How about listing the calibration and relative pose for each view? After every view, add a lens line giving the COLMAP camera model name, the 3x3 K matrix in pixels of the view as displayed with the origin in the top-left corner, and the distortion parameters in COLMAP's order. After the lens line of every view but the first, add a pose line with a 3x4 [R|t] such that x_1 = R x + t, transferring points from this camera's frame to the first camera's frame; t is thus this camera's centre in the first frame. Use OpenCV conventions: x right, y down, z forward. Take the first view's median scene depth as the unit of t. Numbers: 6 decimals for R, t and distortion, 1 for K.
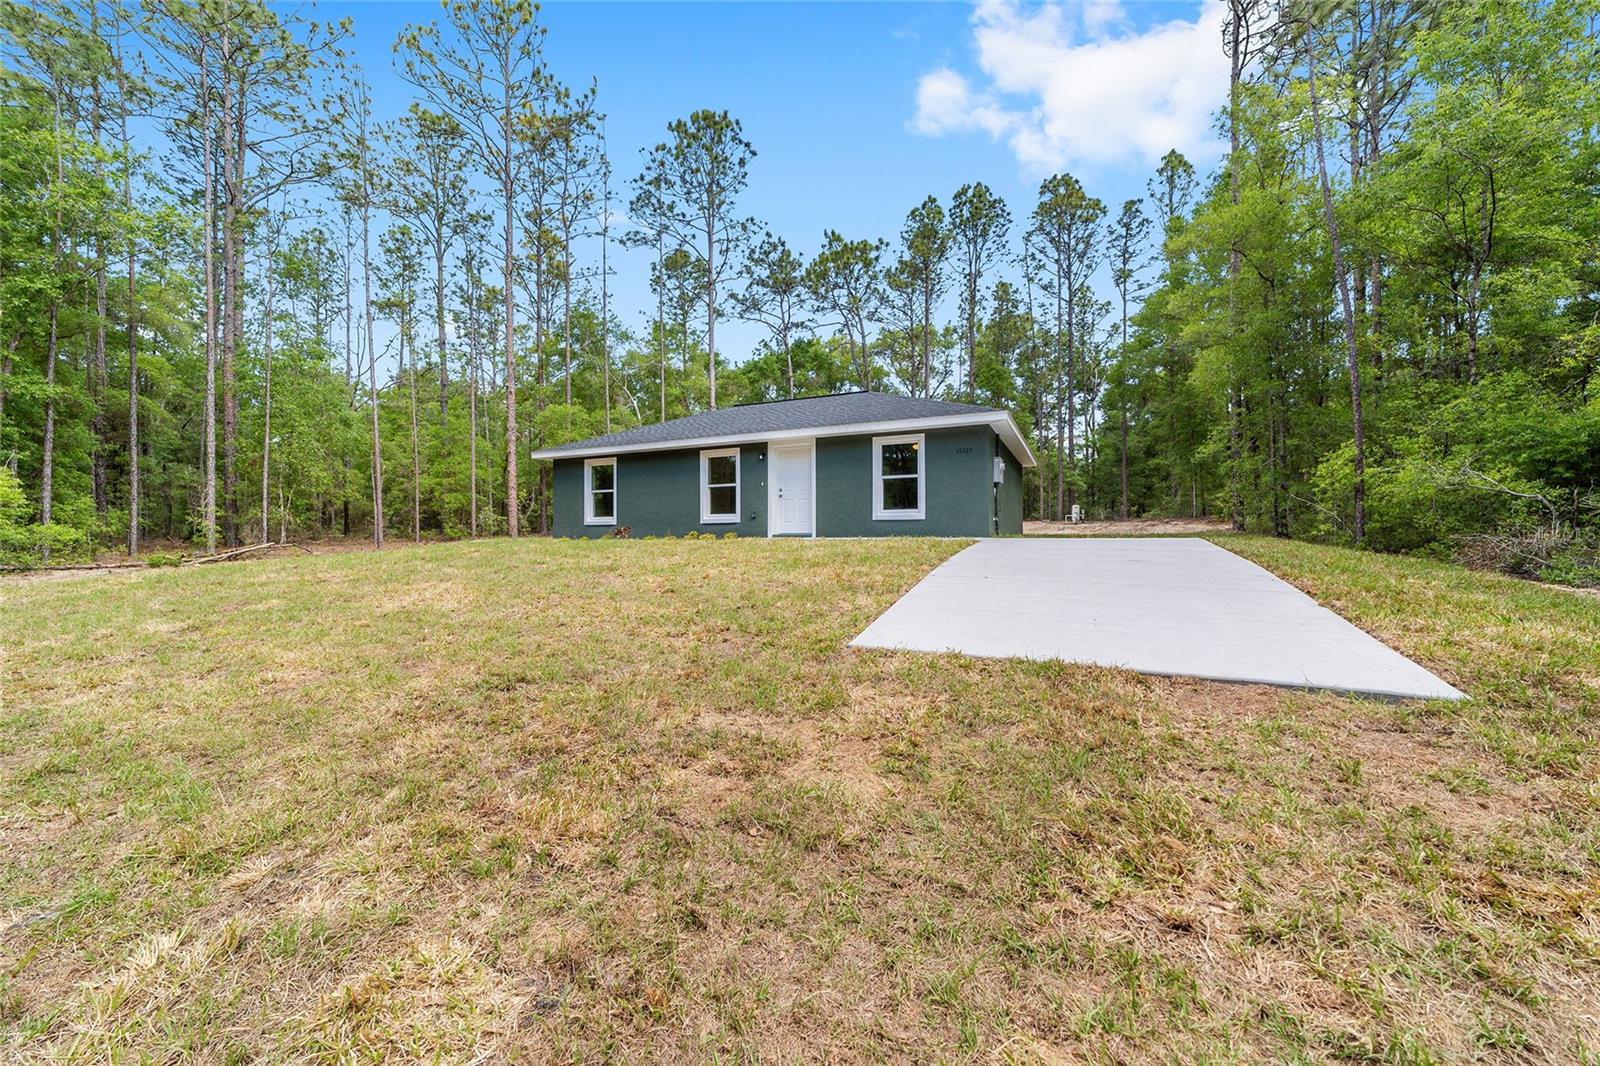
lens RADIAL K [[612.8, 0, 798.0], [0, 612.8, 535.9], [0, 0, 1]] dist [-0.016631, 0.008974]
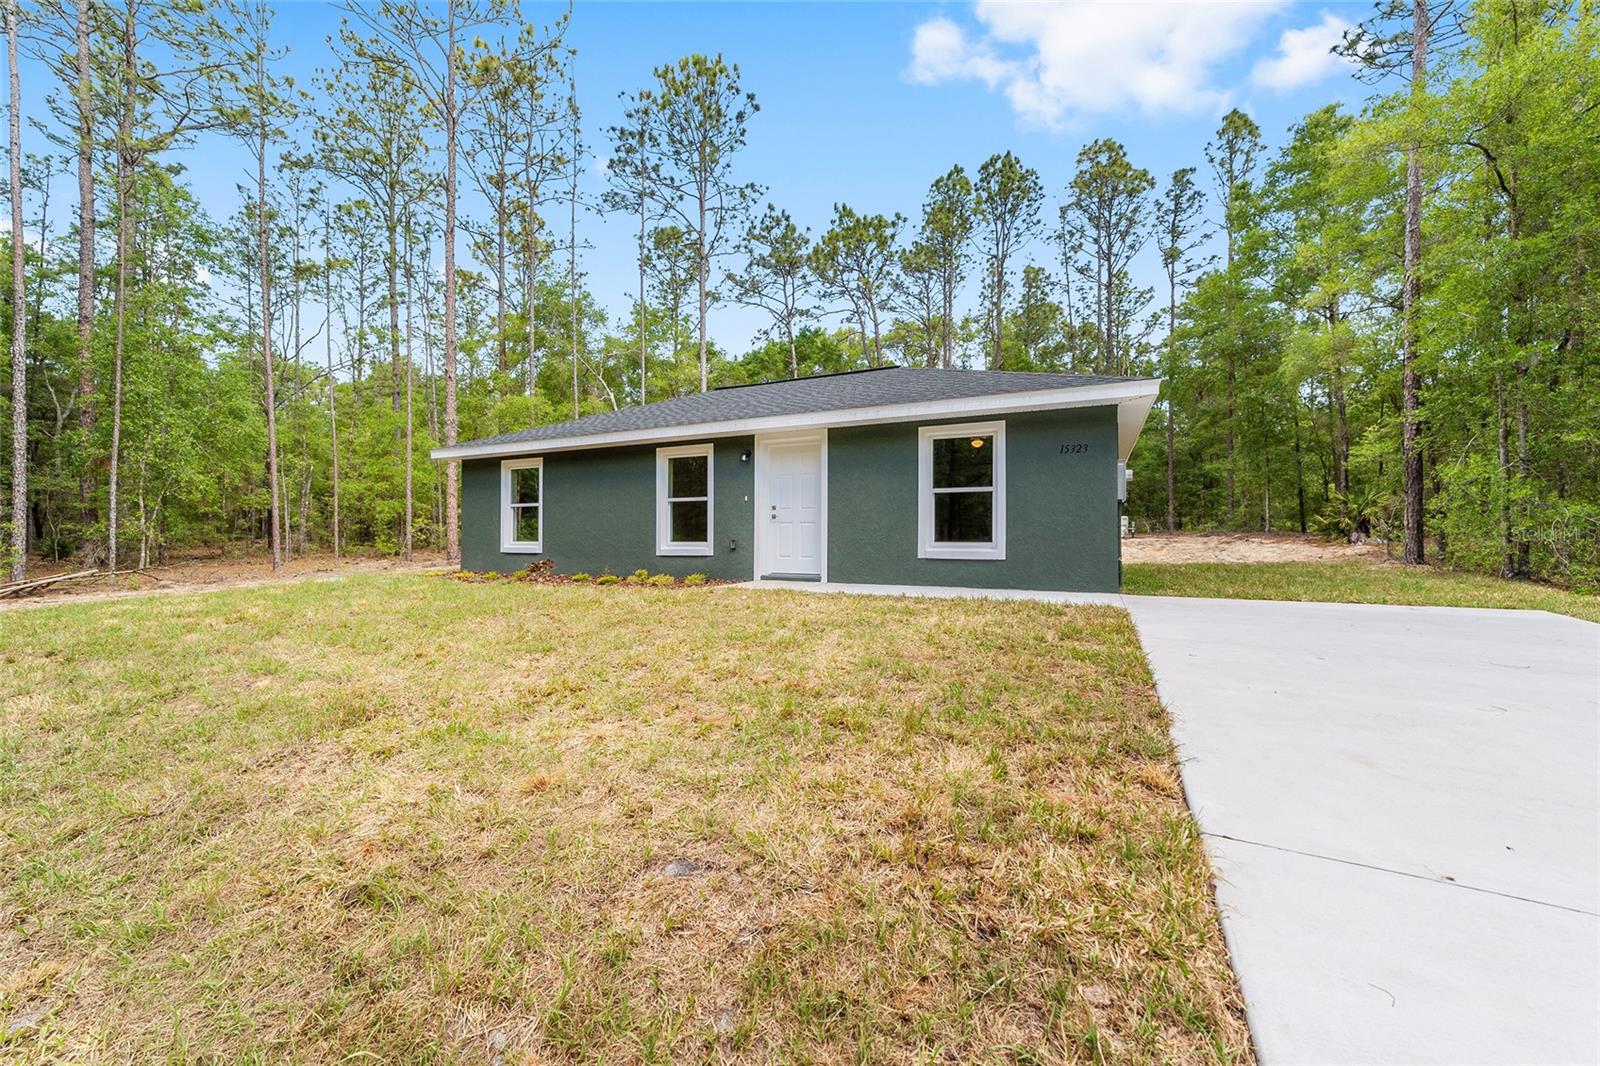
lens RADIAL K [[616.0, 0, 799.1], [0, 616.0, 539.7], [0, 0, 1]] dist [-0.001055, 0.000334]
pose [[0.999967, 0.005912, -0.005613, 0.001101], [-0.005910, 0.999982, 0.000259, -0.015423], [0.005614, -0.000225, 0.999984, 0.126509]]
